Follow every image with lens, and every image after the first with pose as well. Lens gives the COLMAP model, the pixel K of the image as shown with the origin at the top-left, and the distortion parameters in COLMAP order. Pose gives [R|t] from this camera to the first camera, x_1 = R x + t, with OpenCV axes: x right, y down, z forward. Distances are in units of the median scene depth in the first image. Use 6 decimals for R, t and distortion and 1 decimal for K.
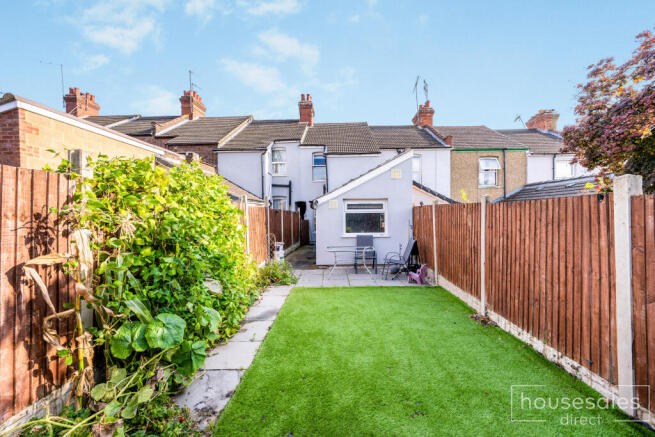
lens RADIAL K [[259.2, 0, 327.6], [0, 259.2, 214.3], [0, 0, 1]] dist [0.000210, 0.000018]
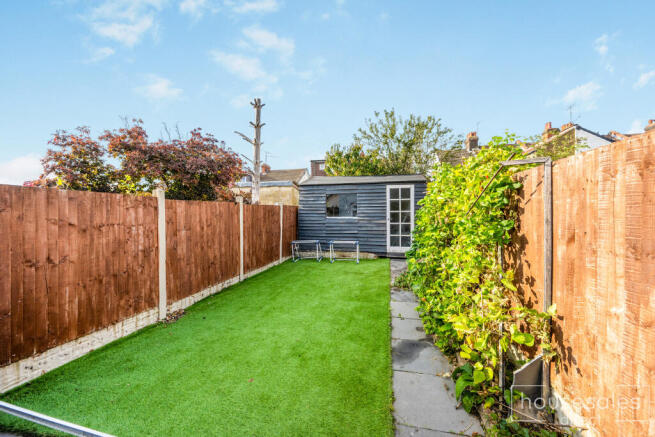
lens RADIAL K [[259.2, 0, 324.4], [0, 259.2, 215.7], [0, 0, 1]] dist [0.000210, 0.000018]
pose [[-0.977631, 0.000382, 0.210328, -0.200767], [0.002539, 0.999947, 0.009983, 0.018474], [-0.210313, 0.010294, -0.977580, 2.213130]]
